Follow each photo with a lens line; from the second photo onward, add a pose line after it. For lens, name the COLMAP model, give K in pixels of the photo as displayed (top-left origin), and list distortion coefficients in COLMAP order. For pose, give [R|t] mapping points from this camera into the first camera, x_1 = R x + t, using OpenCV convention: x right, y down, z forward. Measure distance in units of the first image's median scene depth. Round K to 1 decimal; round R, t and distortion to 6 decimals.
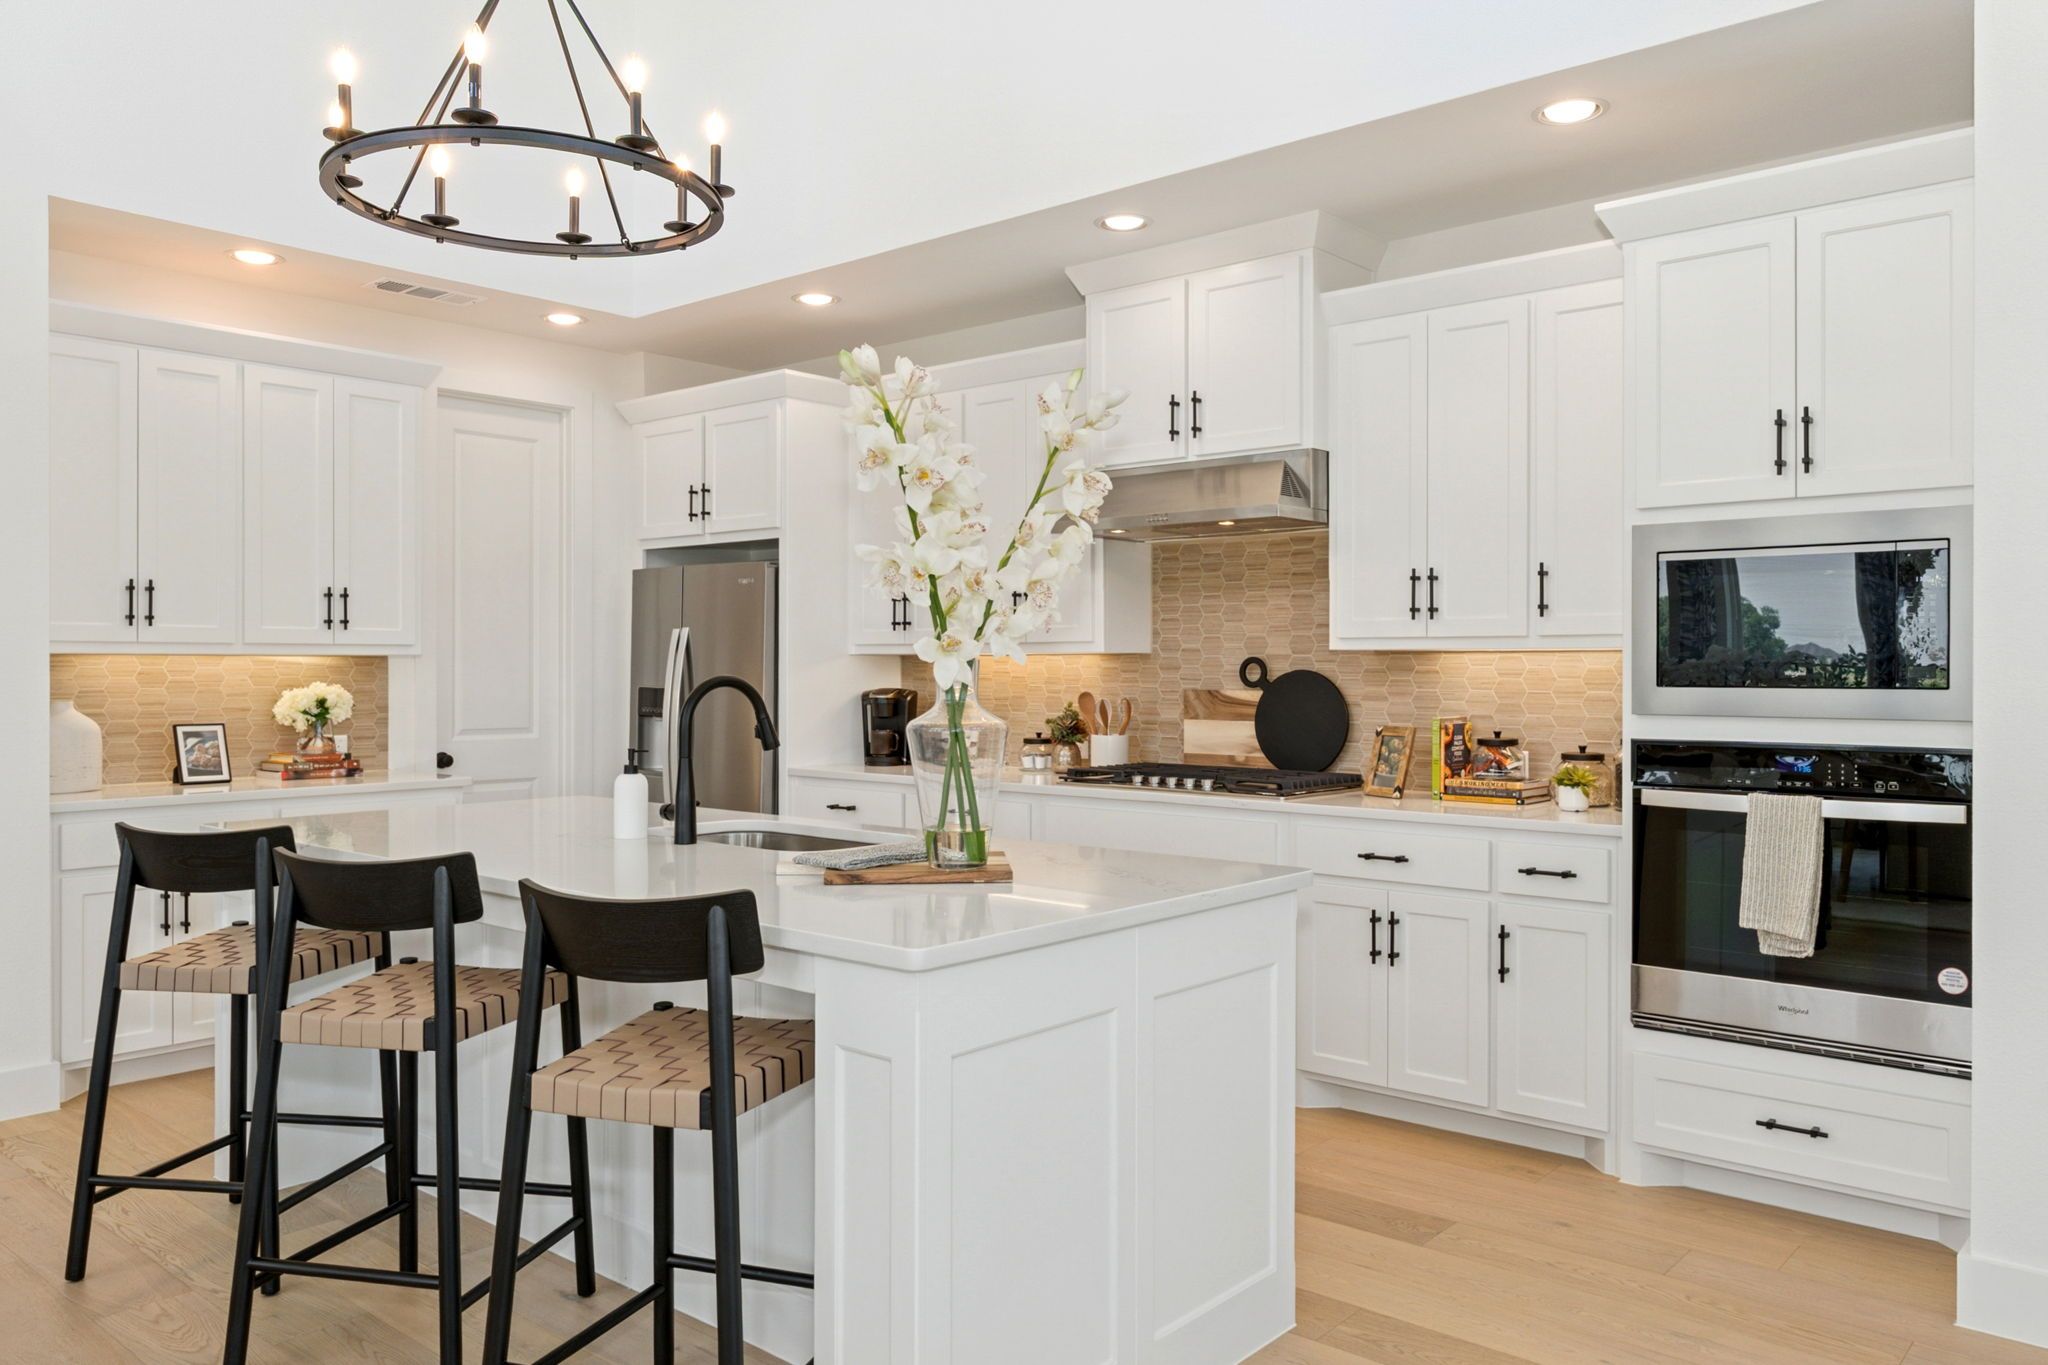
lens RADIAL K [[1464.0, 0, 1024.0], [0, 1464.0, 682.5], [0, 0, 1]] dist [-0.003121, 0.005009]
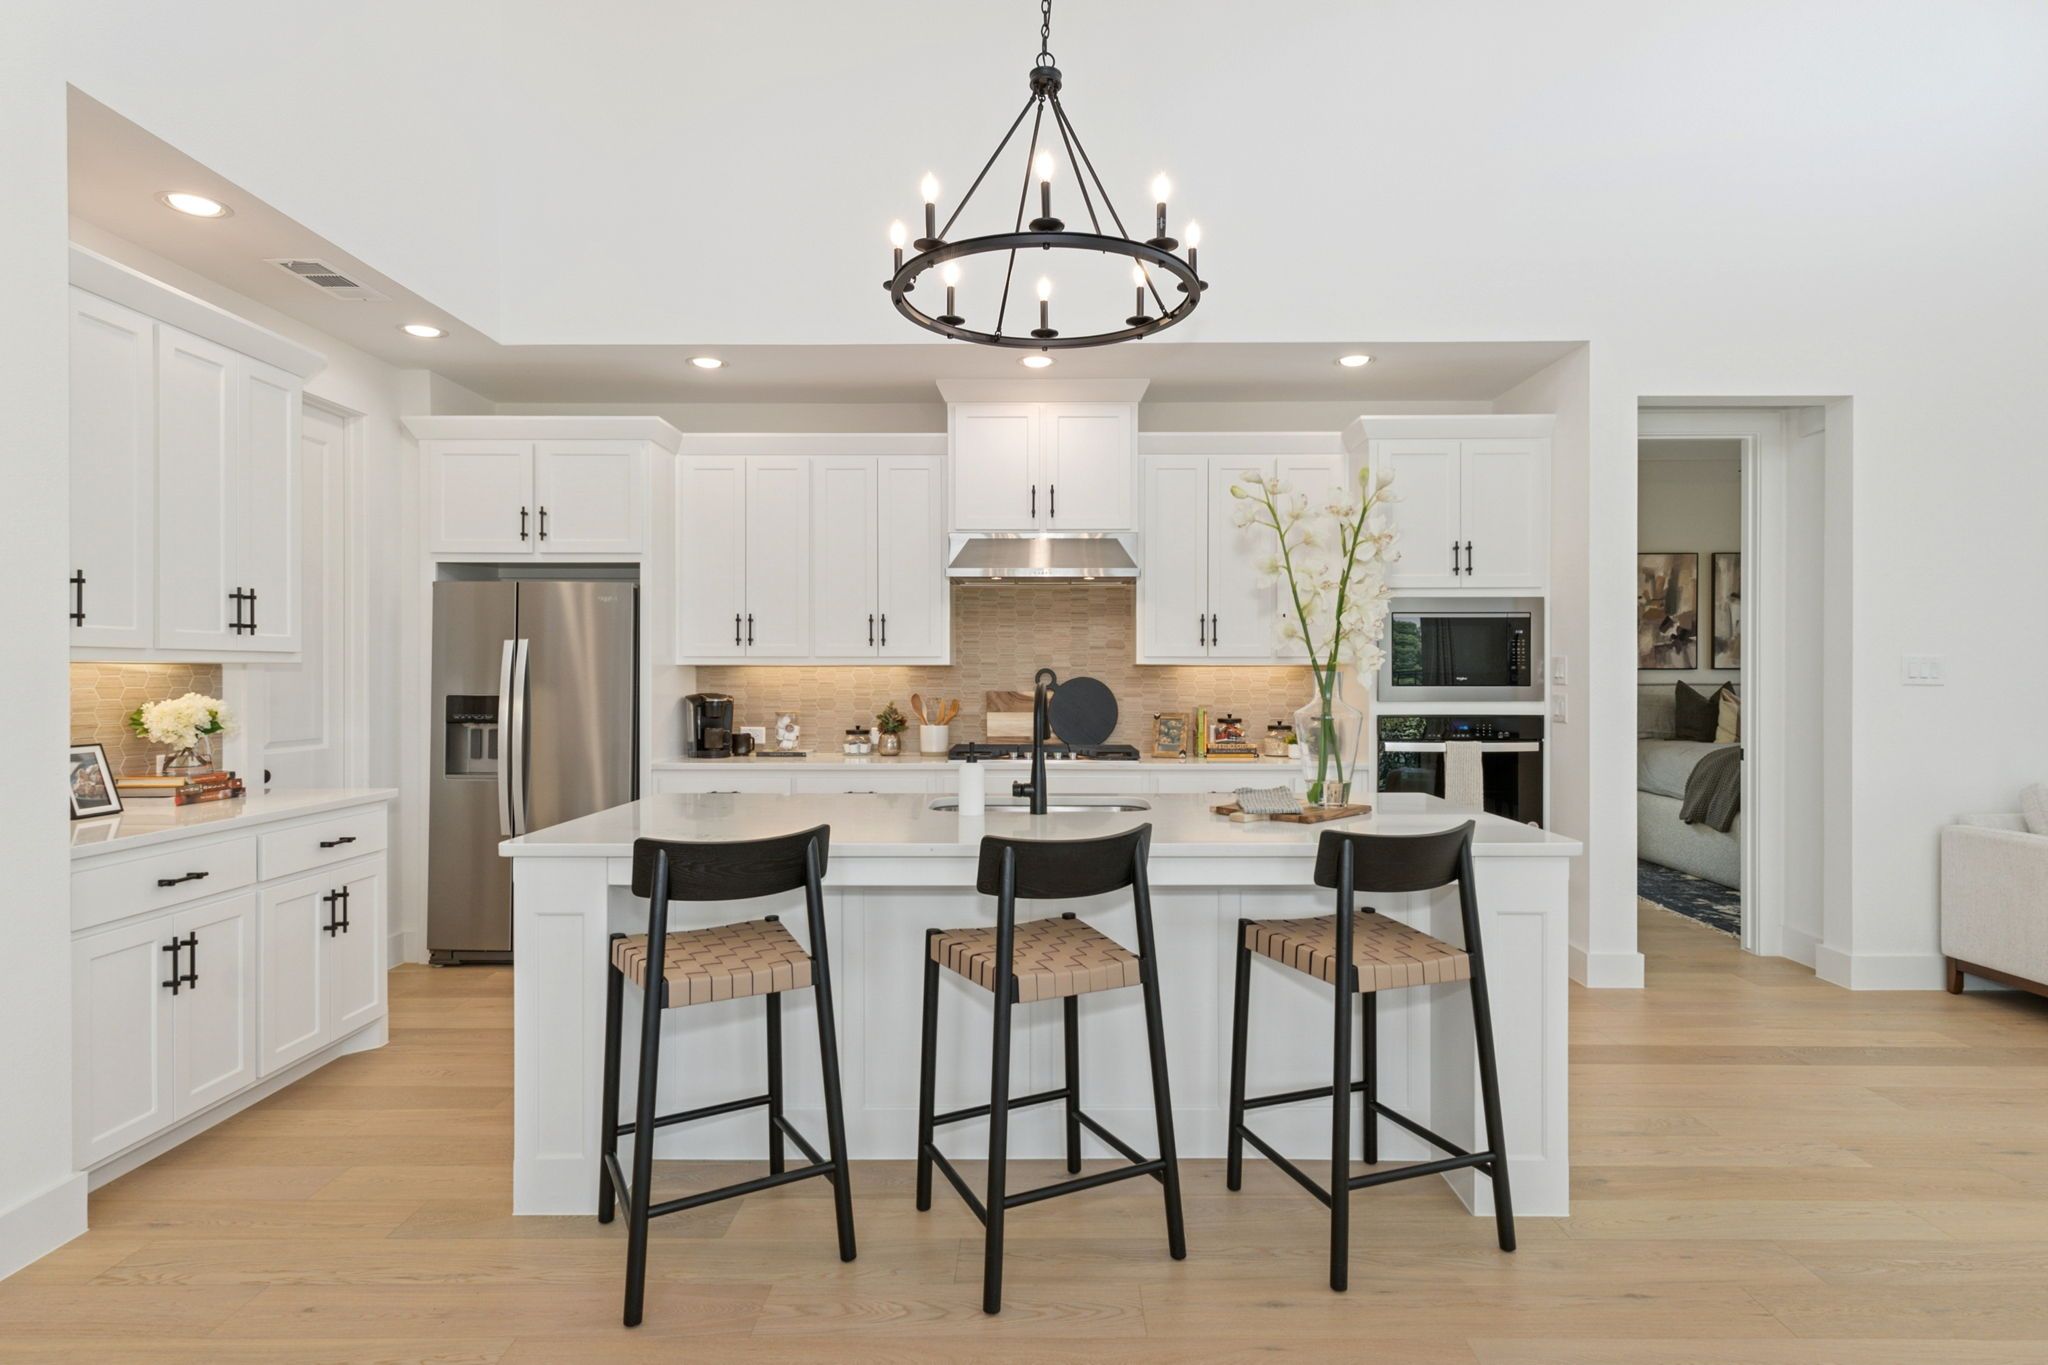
lens RADIAL K [[1086.5, 0, 1024.0], [0, 1086.5, 682.5], [0, 0, 1]] dist [0.003668, 0.001709]
pose [[0.762947, -0.005261, 0.646439, -0.559761], [0.007285, 0.999973, -0.000459, -0.003011], [-0.646420, 0.005060, 0.762965, 0.183393]]
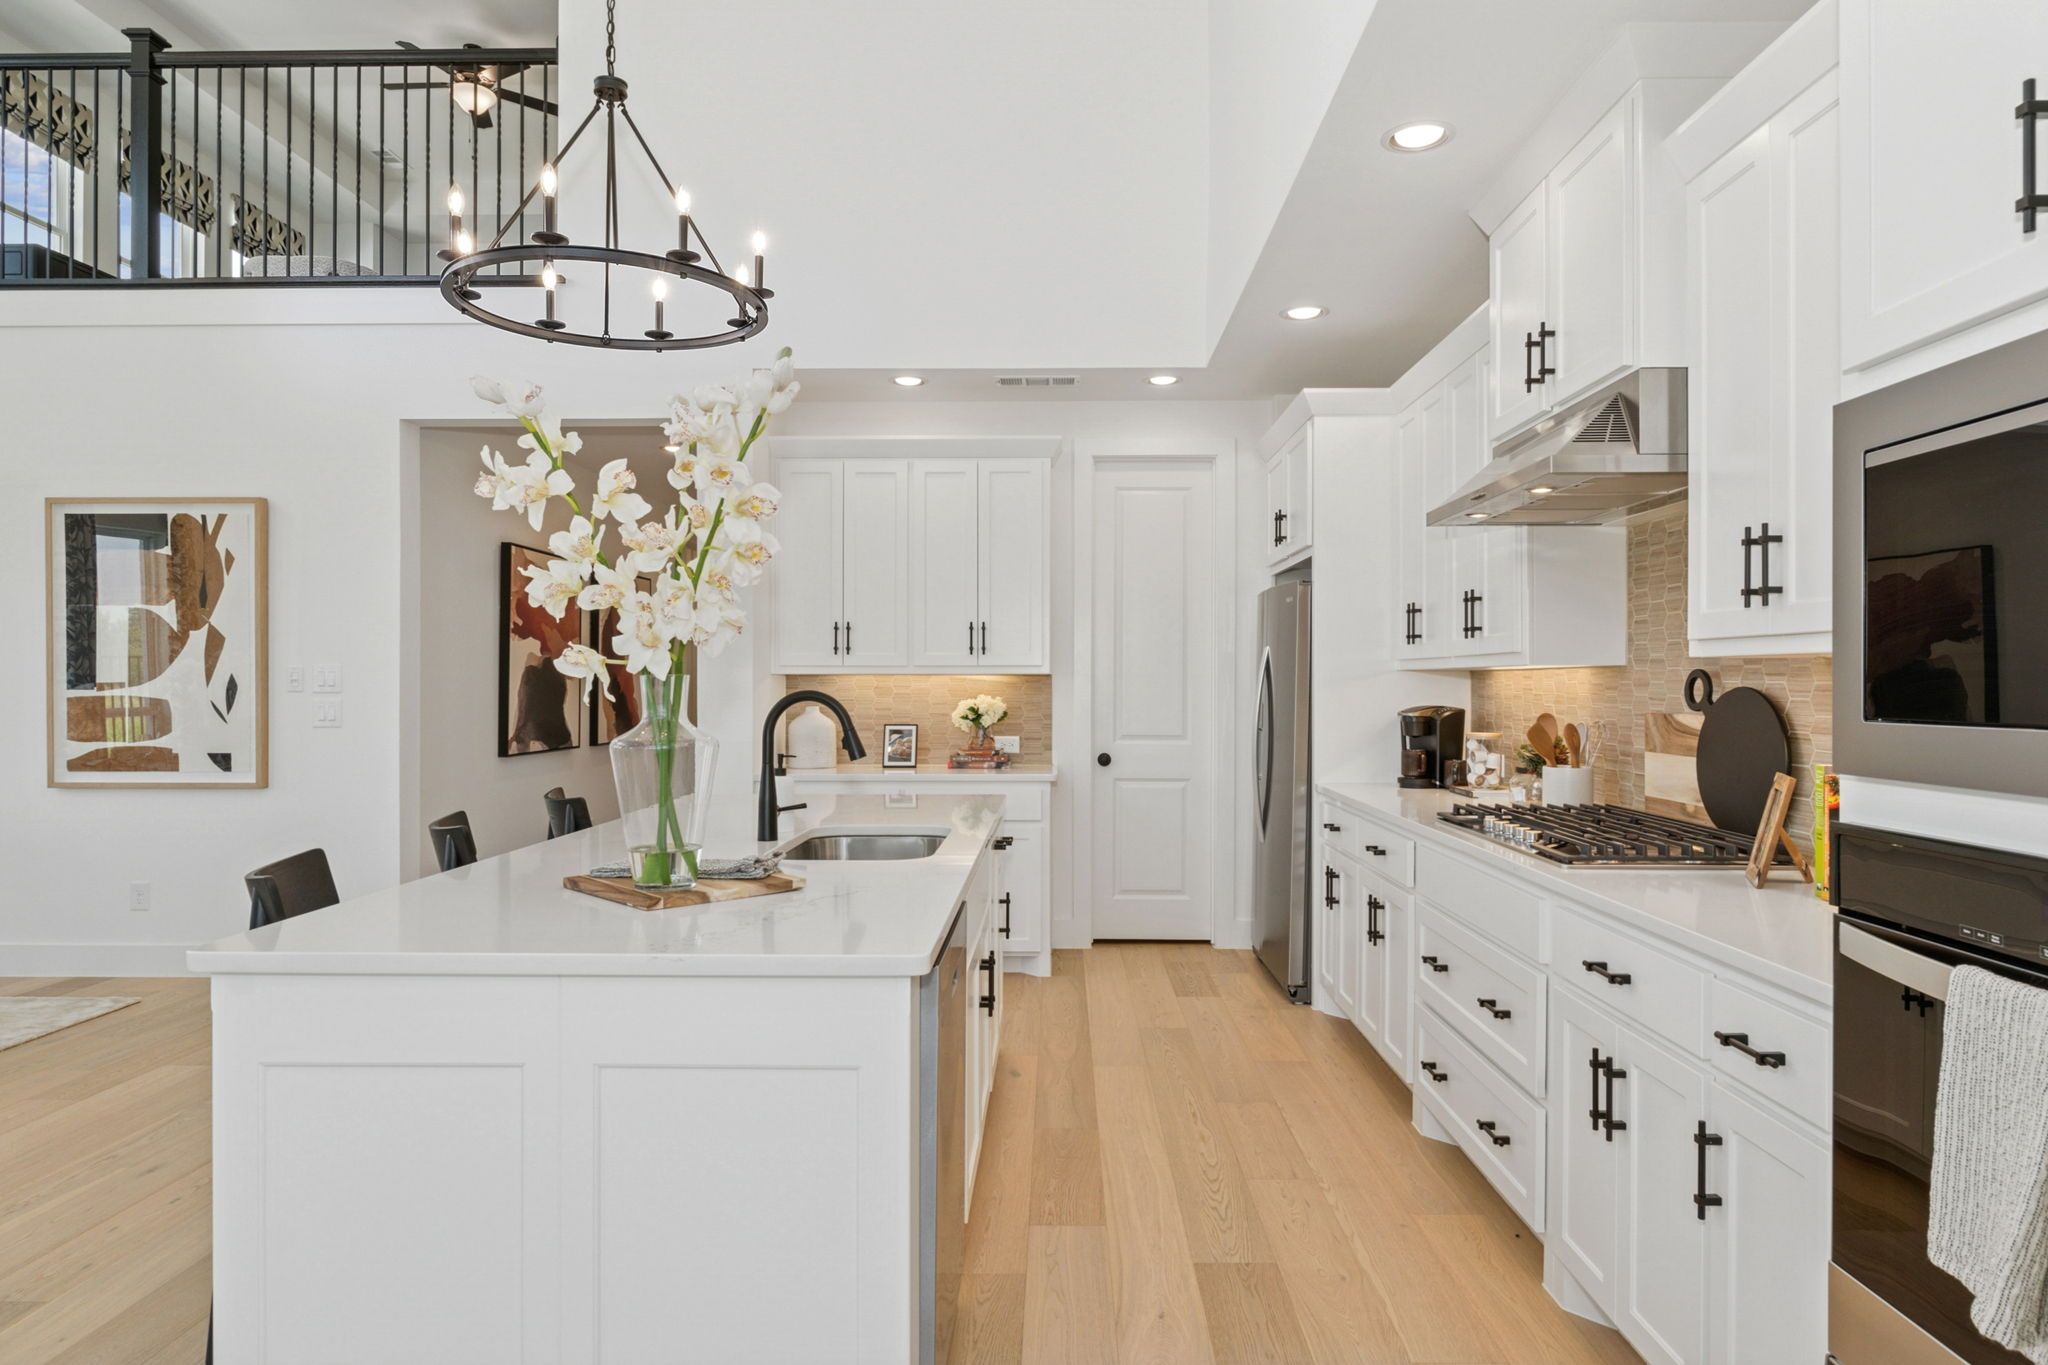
lens RADIAL K [[1200.8, 0, 1046.4], [0, 1200.8, 685.5], [0, 0, 1]] dist [-0.002103, 0.000987]
pose [[0.650886, 0.000956, -0.759175, 0.394499], [-0.008476, 0.999946, -0.006007, -0.002722], [0.759128, 0.010344, 0.650859, 0.368071]]
